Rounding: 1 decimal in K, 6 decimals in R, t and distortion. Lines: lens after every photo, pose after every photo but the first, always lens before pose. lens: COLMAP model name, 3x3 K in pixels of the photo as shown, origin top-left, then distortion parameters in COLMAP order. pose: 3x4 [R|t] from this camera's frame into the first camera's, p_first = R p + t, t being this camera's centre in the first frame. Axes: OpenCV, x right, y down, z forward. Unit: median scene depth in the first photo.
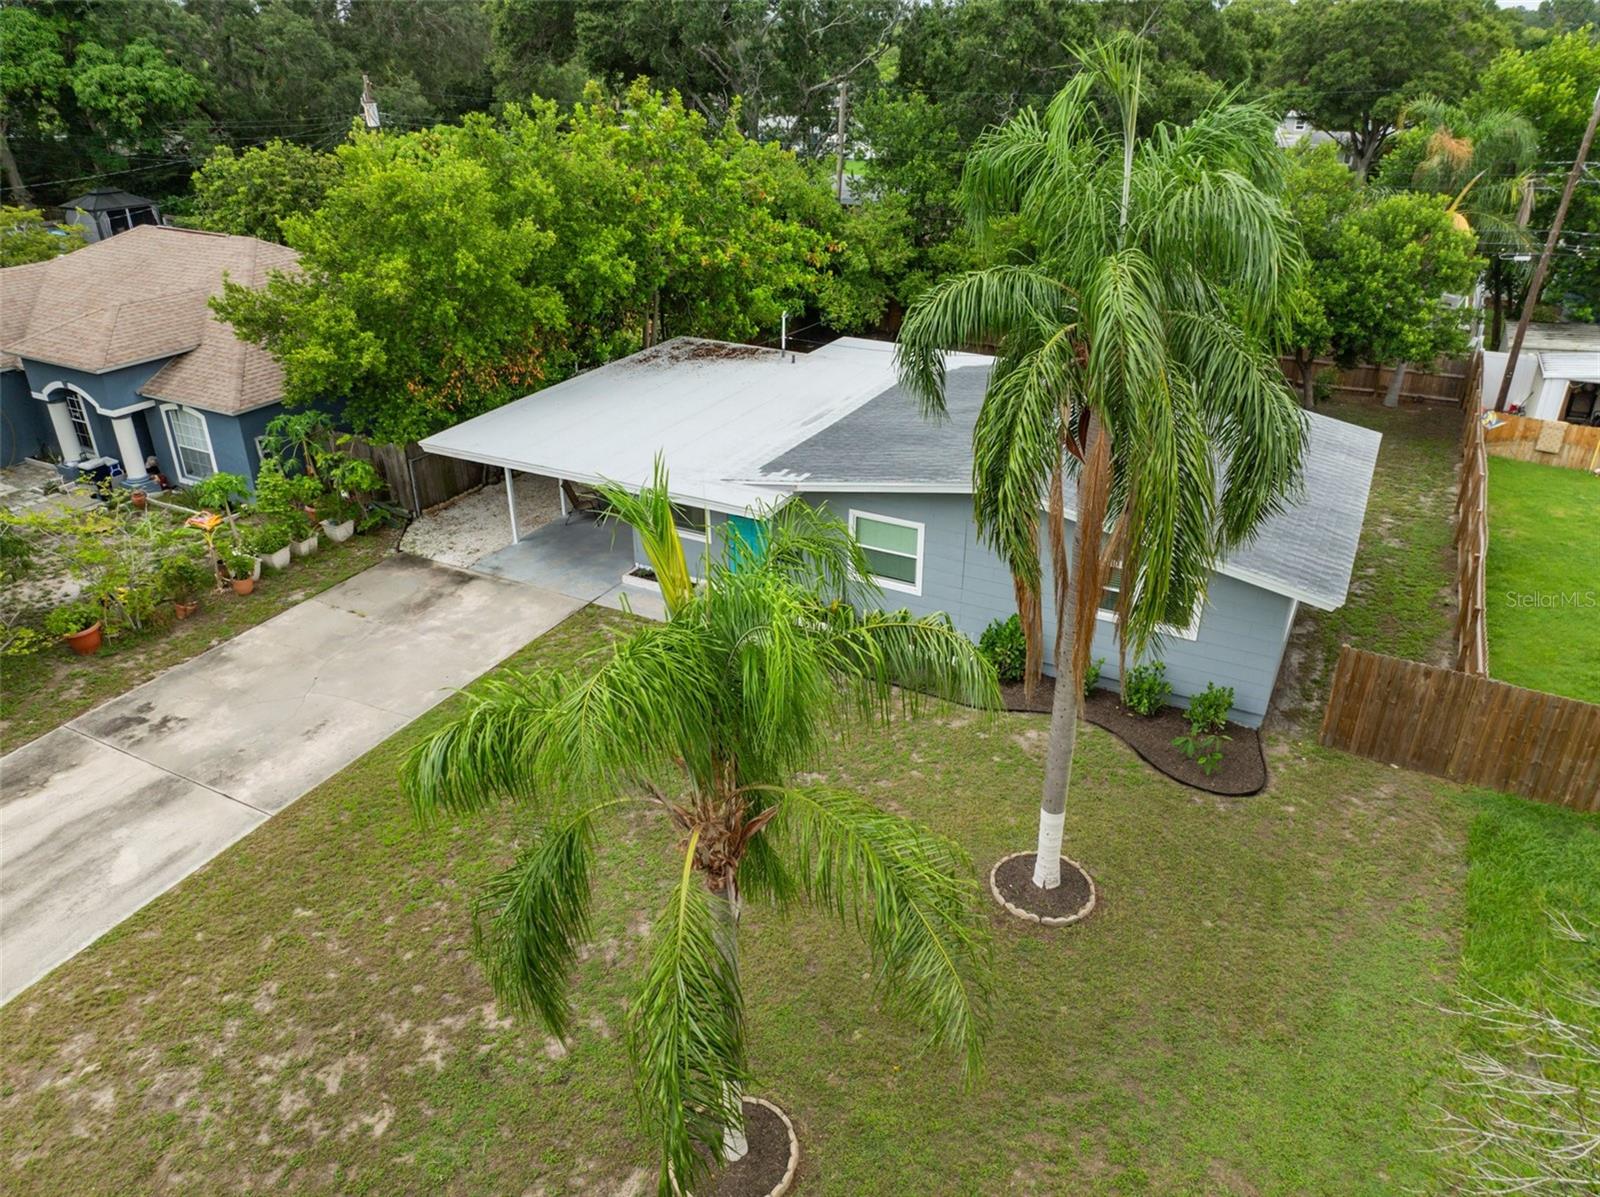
lens RADIAL K [[1127.8, 0, 798.4], [0, 1127.8, 599.4], [0, 0, 1]] dist [-0.010831, 0.019663]
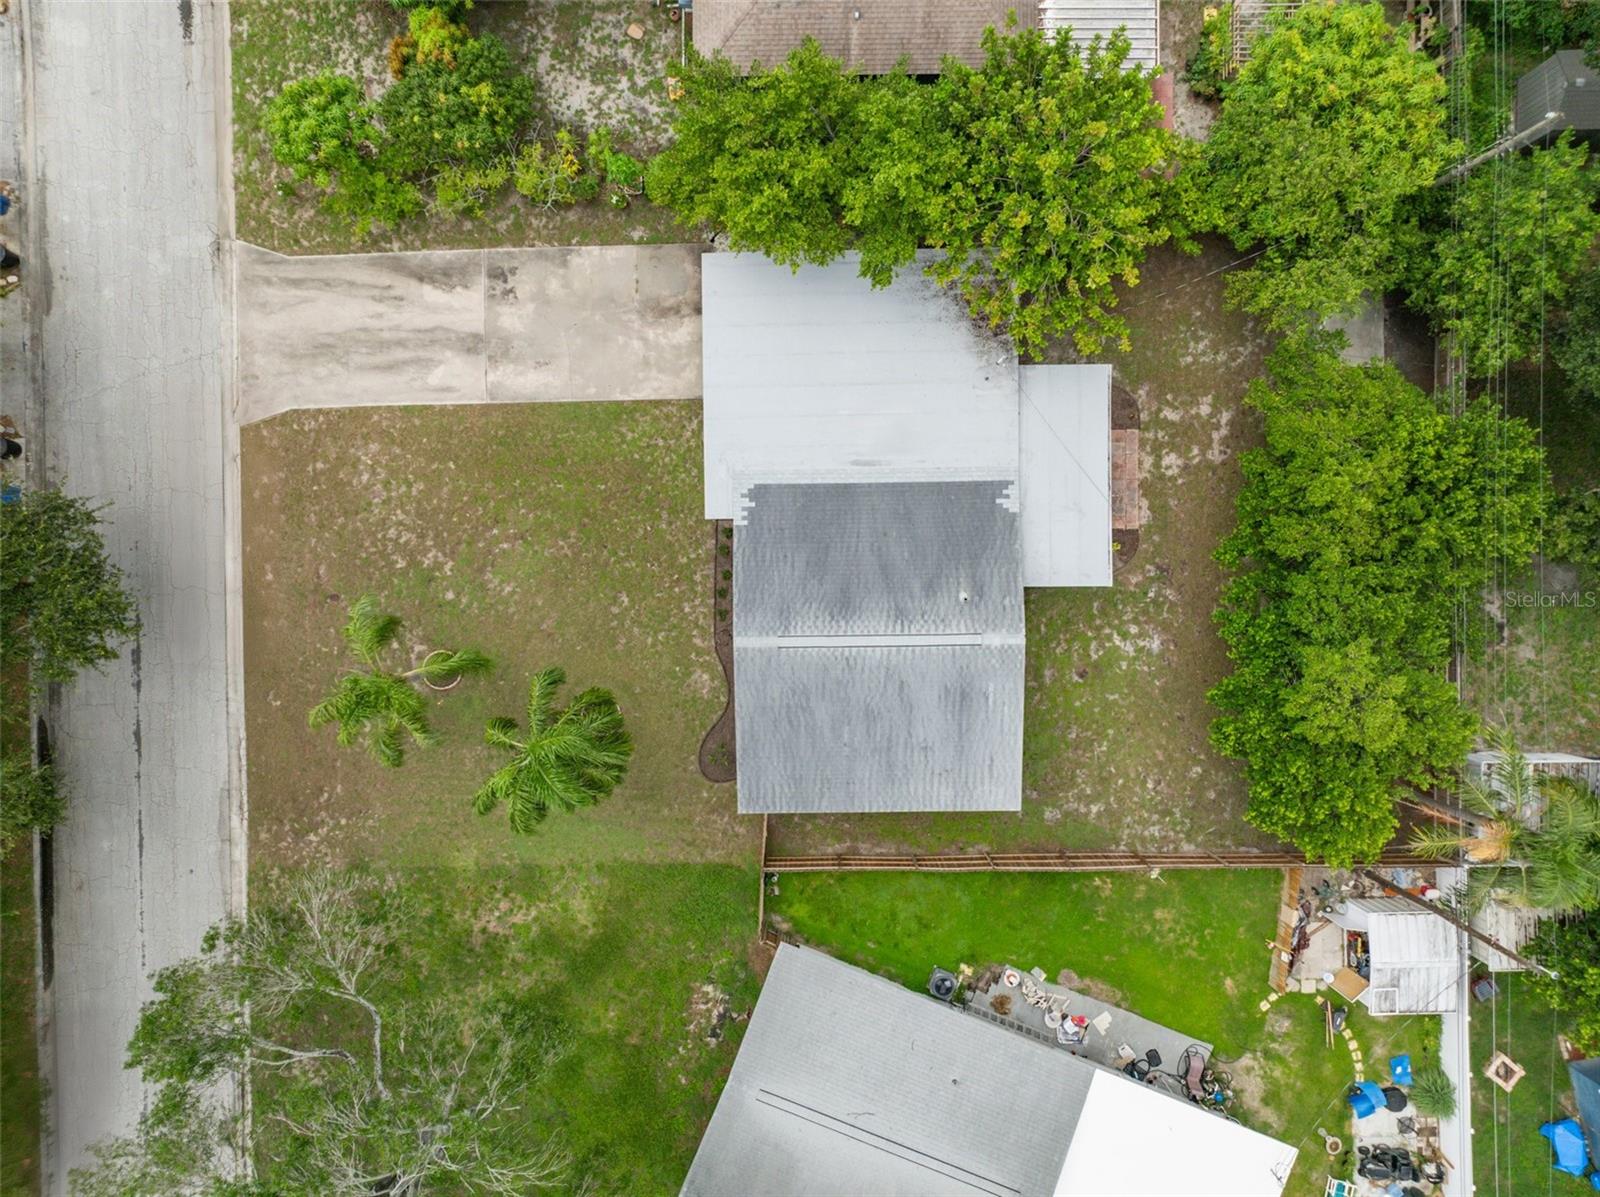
lens RADIAL K [[1127.8, 0, 799.9], [0, 1127.8, 603.6], [0, 0, 1]] dist [-0.010831, 0.019663]
pose [[0.483197, 0.875223, 0.022467, 0.098783], [-0.394744, 0.194884, 0.897885, -1.419577], [0.781471, -0.442724, 0.439657, 0.223355]]
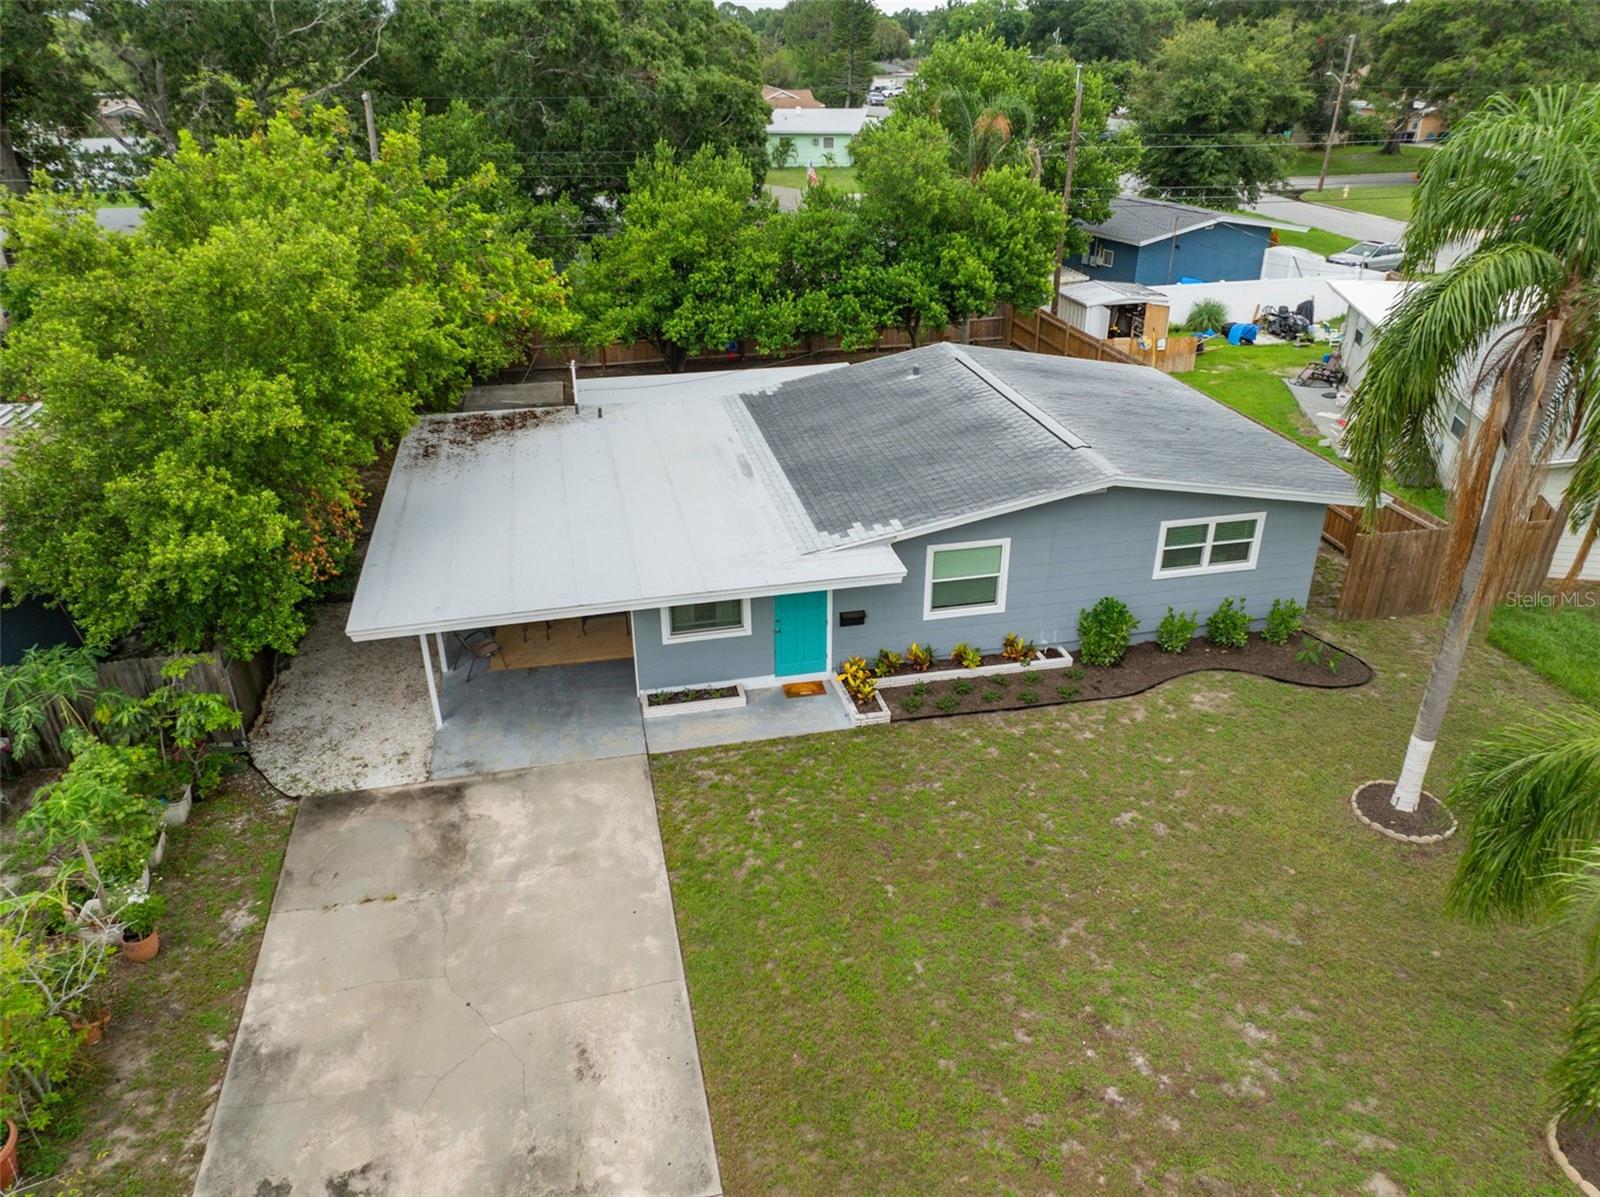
lens RADIAL K [[1127.8, 0, 806.2], [0, 1127.8, 598.3], [0, 0, 1]] dist [-0.010831, 0.019663]
pose [[0.759876, -0.297974, 0.577754, -0.501407], [0.298127, 0.949523, 0.097608, -0.138751], [-0.577675, 0.098074, 0.810353, 0.274941]]
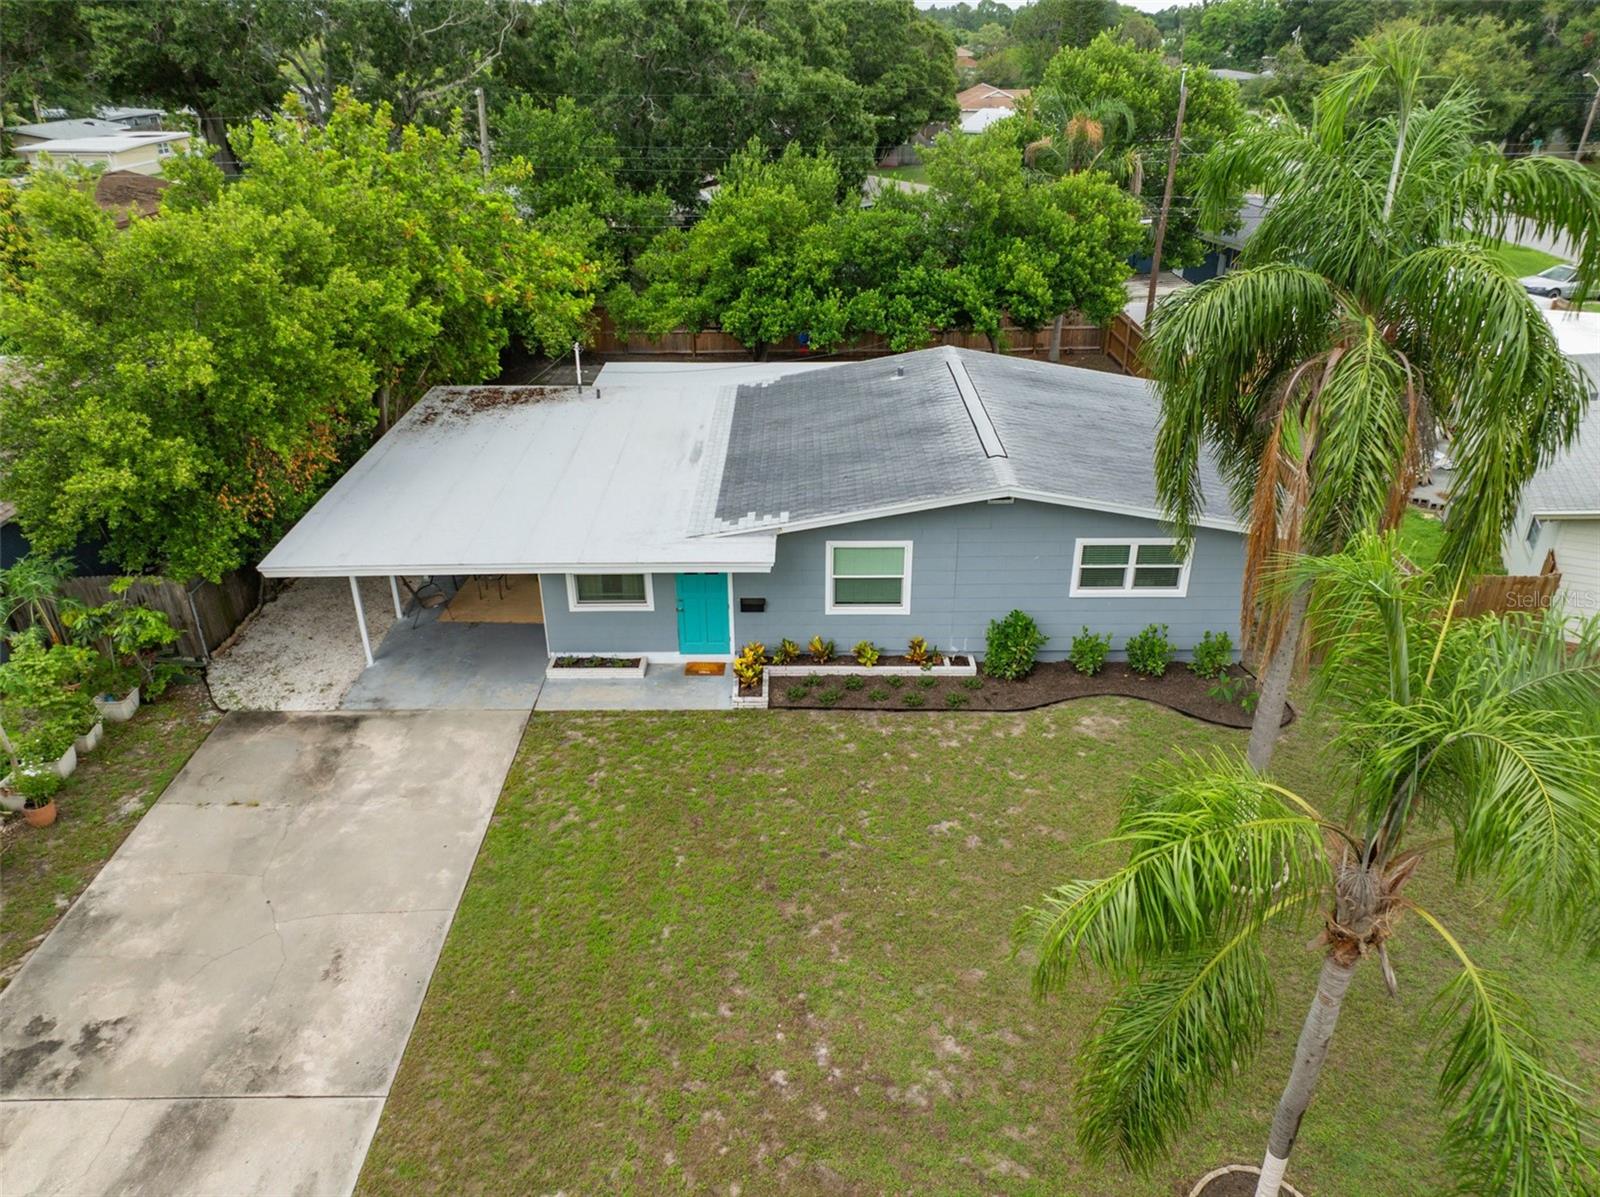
lens RADIAL K [[1127.8, 0, 802.9], [0, 1127.8, 599.6], [0, 0, 1]] dist [-0.010831, 0.019663]
pose [[0.881597, -0.218500, 0.418383, -0.326894], [0.217780, 0.974709, 0.050145, -0.073345], [-0.418759, 0.046907, 0.906885, 0.139454]]
